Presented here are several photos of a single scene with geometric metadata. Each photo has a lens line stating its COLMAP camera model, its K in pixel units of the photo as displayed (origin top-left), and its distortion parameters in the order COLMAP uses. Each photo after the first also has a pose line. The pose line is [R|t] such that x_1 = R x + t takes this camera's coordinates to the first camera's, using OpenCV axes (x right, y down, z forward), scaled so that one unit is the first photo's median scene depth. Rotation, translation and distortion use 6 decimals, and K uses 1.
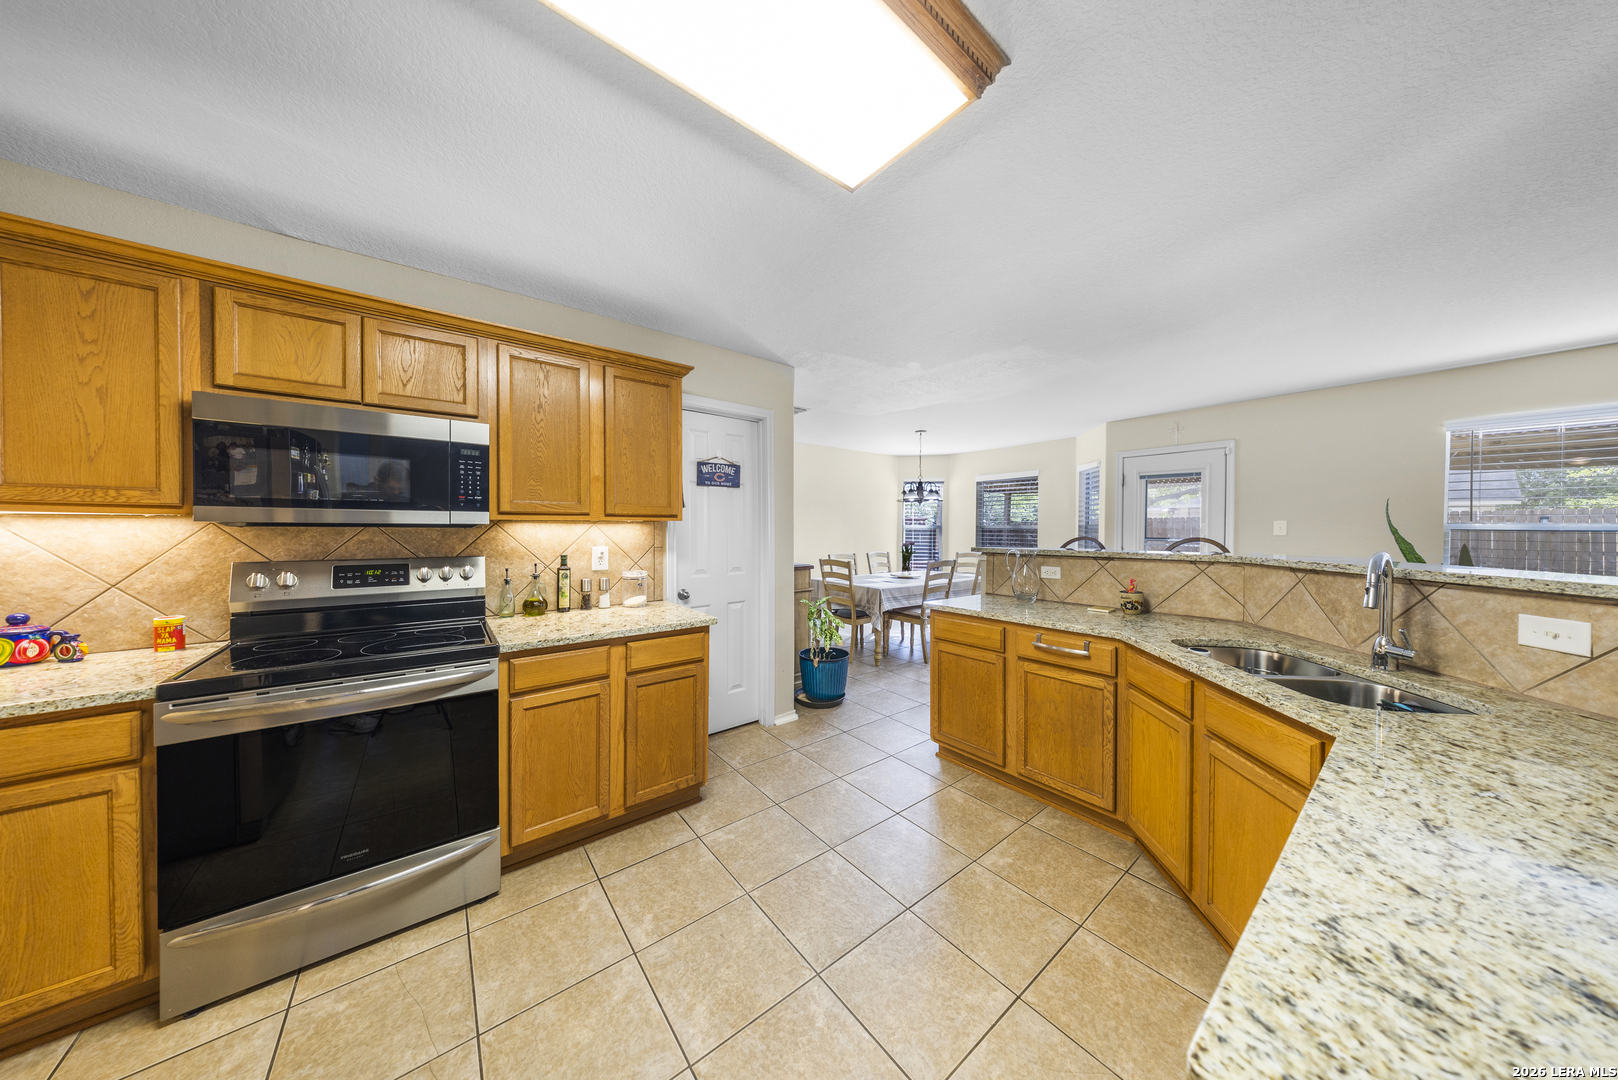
lens RADIAL K [[482.5, 0, 807.0], [0, 482.5, 529.3], [0, 0, 1]] dist [-0.000727, 0.000007]
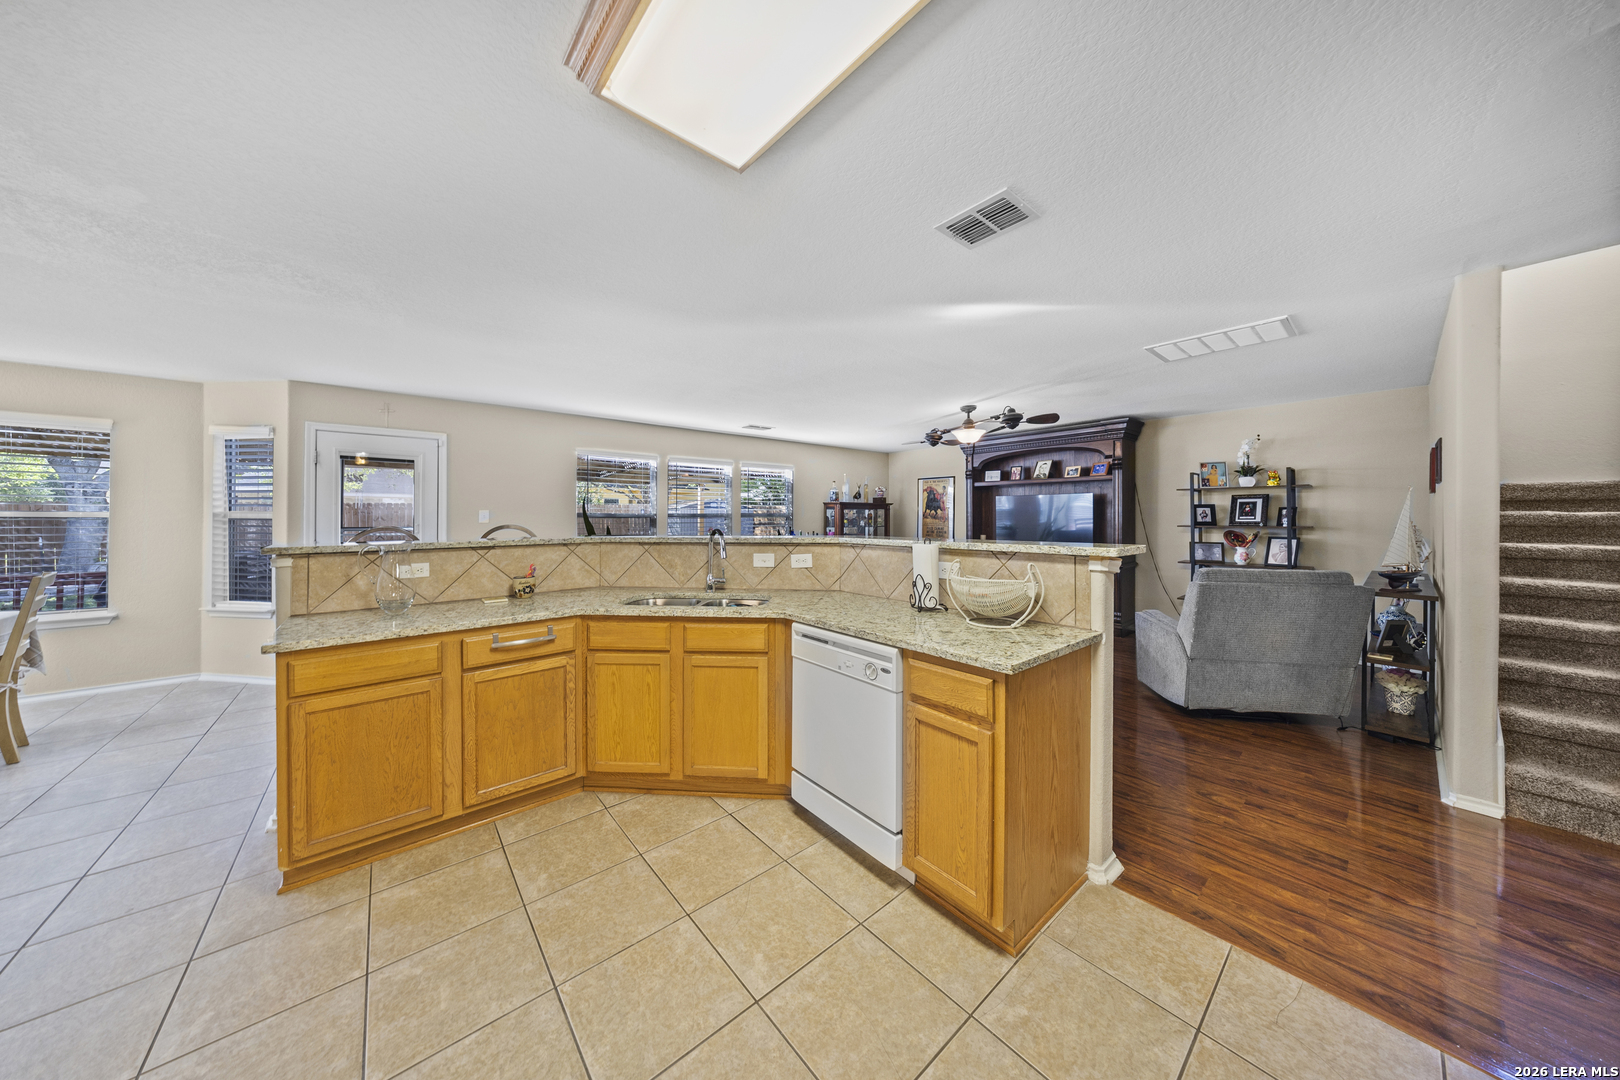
lens RADIAL K [[502.0, 0, 812.9], [0, 502.0, 518.2], [0, 0, 1]] dist [-0.000021, -0.003563]
pose [[-0.039382, -0.005105, 0.999211, -0.532164], [0.006171, 0.999967, 0.005353, 0.000175], [-0.999205, 0.006377, -0.039349, 0.498123]]
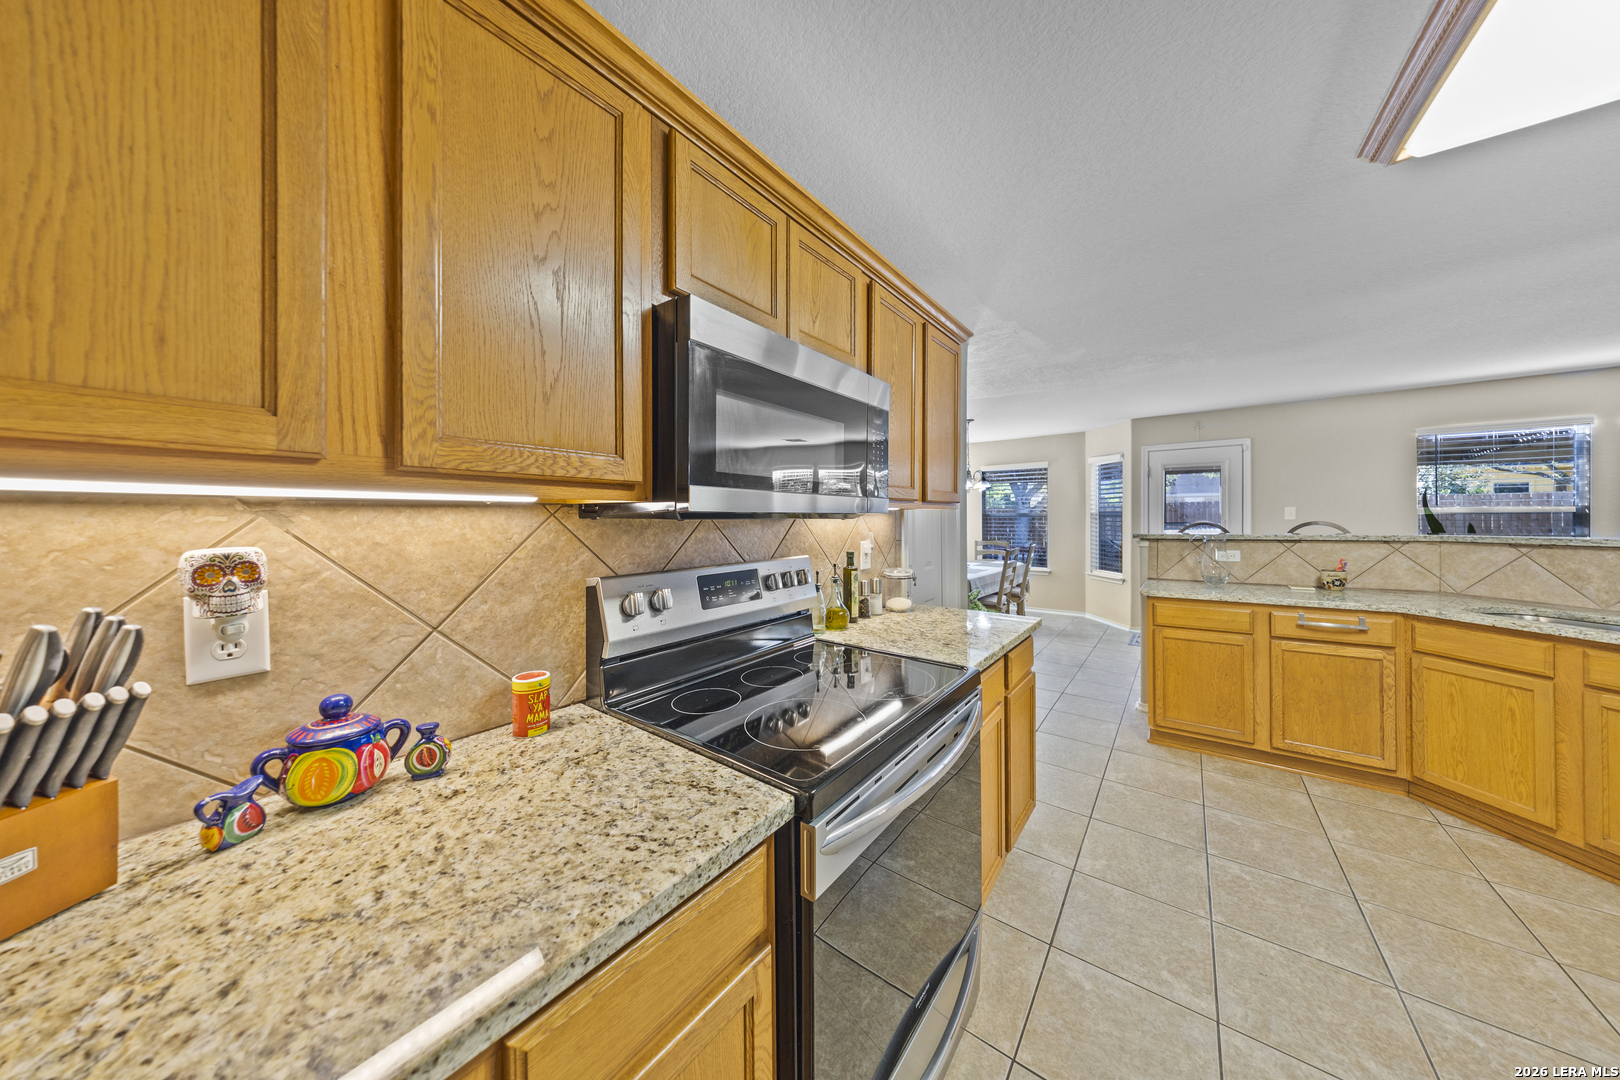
lens RADIAL K [[496.2, 0, 820.0], [0, 496.2, 515.4], [0, 0, 1]] dist [-0.014708, 0.003253]
pose [[0.964944, -0.009701, 0.262275, -0.920558], [0.012214, 0.999894, -0.007952, -0.002957], [-0.262170, 0.010877, 0.964960, 0.262101]]
